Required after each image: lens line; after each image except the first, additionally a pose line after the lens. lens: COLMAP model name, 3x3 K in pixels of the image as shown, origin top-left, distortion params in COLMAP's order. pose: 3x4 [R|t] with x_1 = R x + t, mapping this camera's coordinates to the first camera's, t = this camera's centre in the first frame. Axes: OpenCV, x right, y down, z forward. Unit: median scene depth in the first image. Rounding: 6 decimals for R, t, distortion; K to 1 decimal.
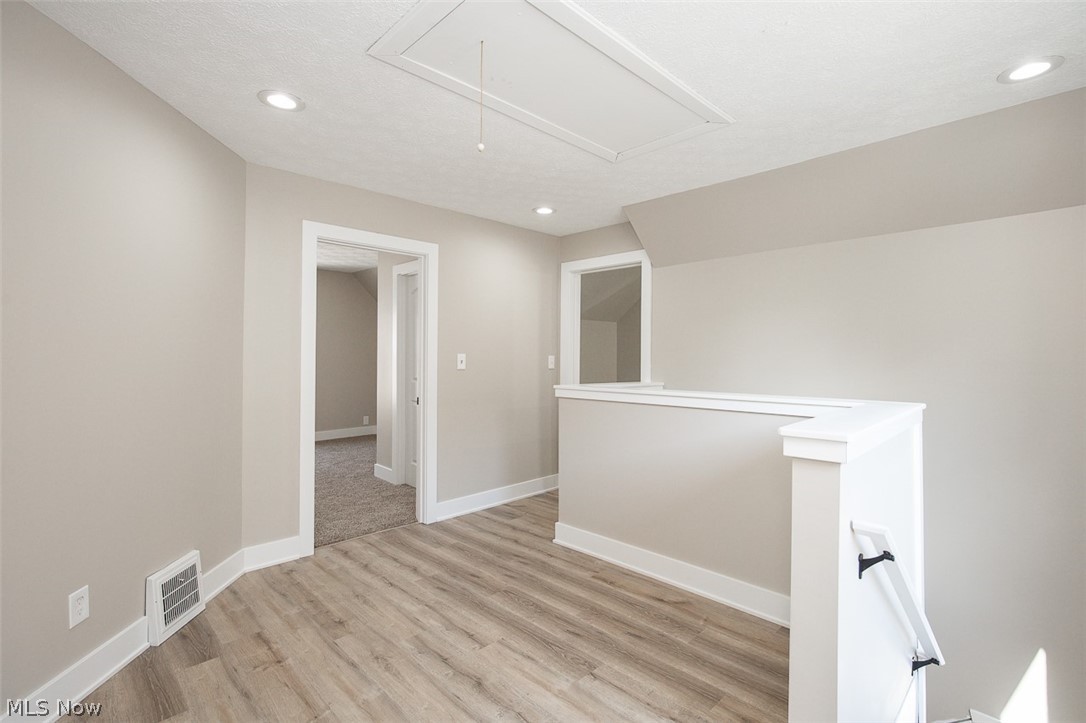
lens RADIAL K [[500.6, 0, 540.0], [0, 500.6, 358.6], [0, 0, 1]] dist [-0.015836, 0.004923]
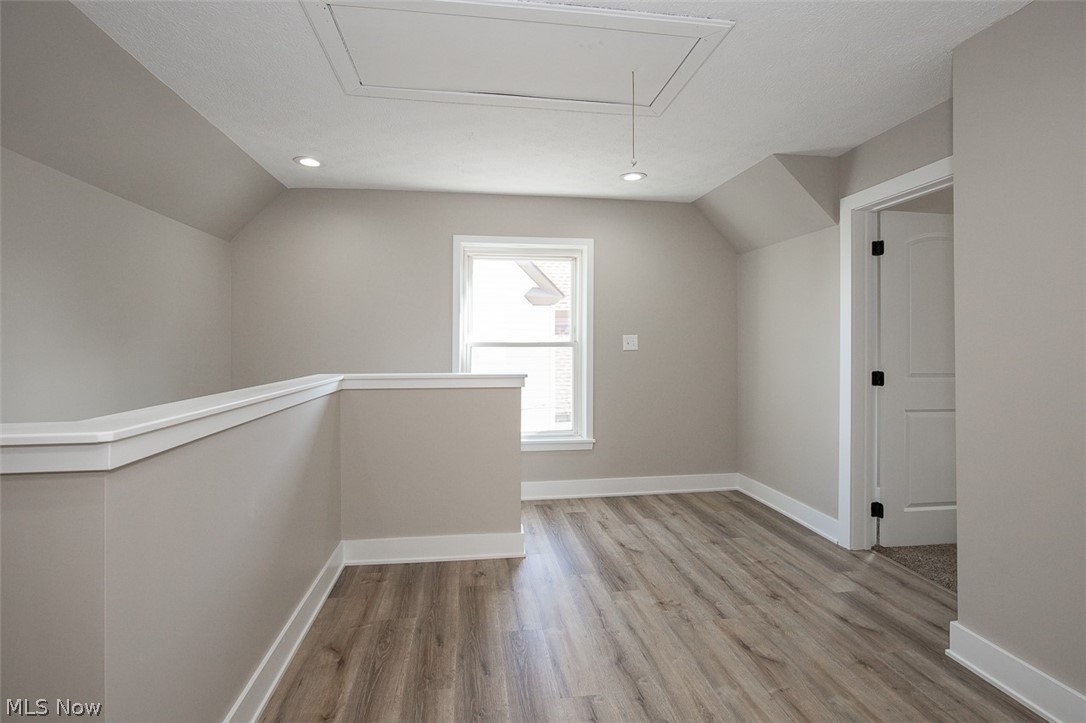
lens RADIAL K [[500.6, 0, 540.3], [0, 500.6, 351.8], [0, 0, 1]] dist [-0.015836, 0.004923]
pose [[-0.803320, -0.008583, 0.595486, -0.549456], [0.002782, 0.999831, 0.018164, 0.005209], [-0.595541, 0.016248, -0.803160, 1.764010]]
